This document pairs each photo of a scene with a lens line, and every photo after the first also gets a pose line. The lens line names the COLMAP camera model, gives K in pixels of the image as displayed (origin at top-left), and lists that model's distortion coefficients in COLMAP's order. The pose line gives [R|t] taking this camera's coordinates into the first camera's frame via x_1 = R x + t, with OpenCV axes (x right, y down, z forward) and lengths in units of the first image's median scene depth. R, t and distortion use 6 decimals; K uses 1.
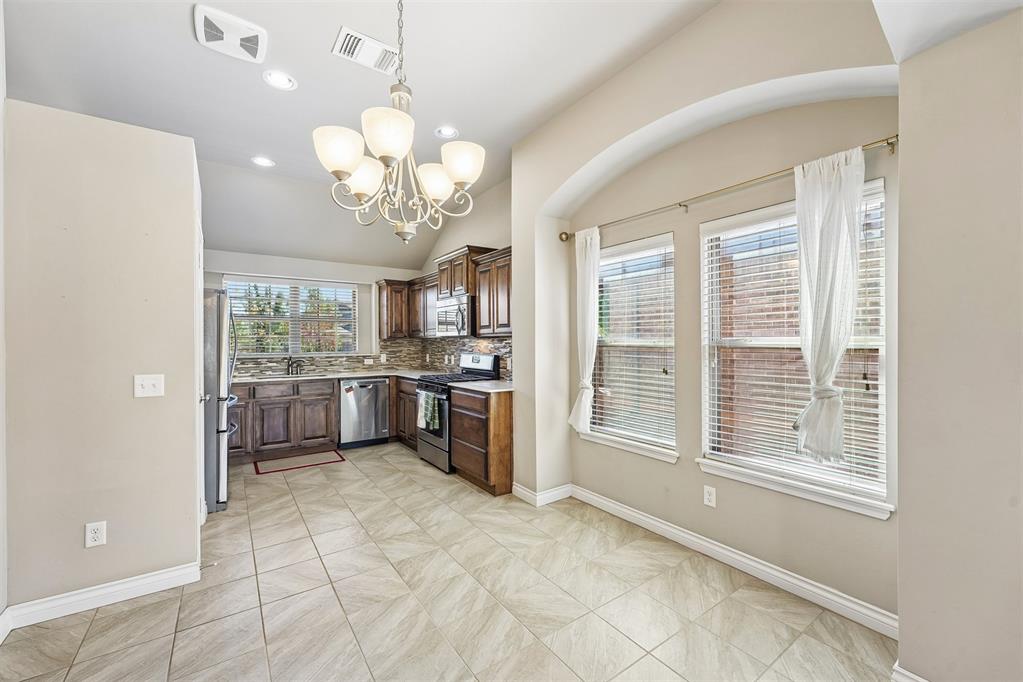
lens RADIAL K [[415.5, 0, 512.7], [0, 415.5, 341.9], [0, 0, 1]] dist [-0.000227, -0.000201]
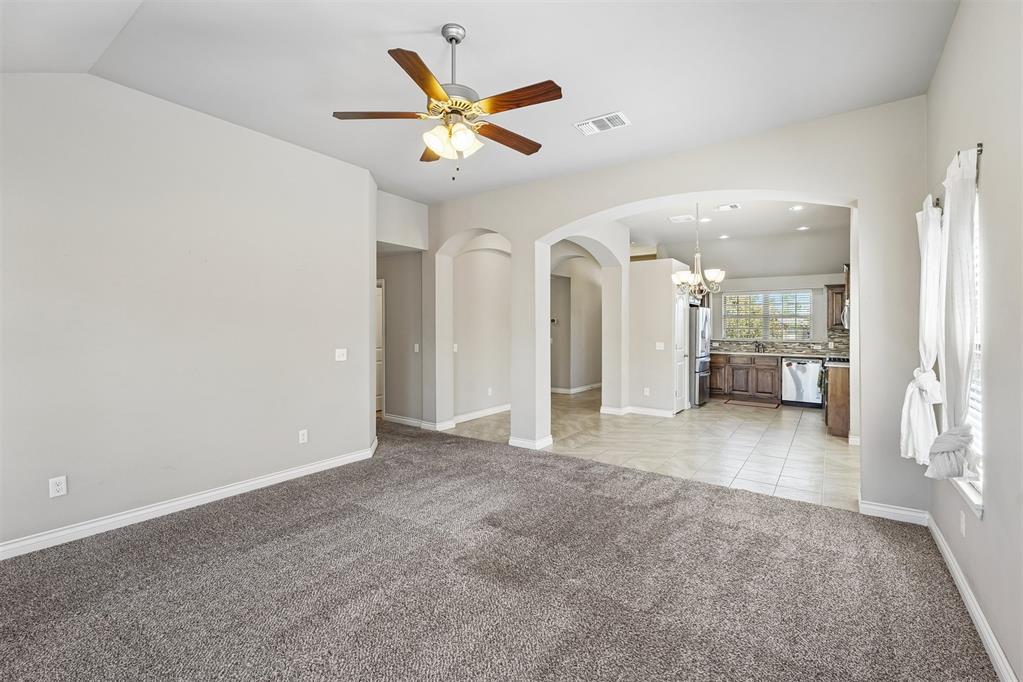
lens RADIAL K [[442.7, 0, 505.8], [0, 442.7, 330.0], [0, 0, 1]] dist [-0.002841, -0.000158]
pose [[0.320855, 0.010069, -0.947075, 0.940852], [-0.008734, 0.999932, 0.007672, -0.013690], [0.947088, 0.005810, 0.320922, -0.556261]]
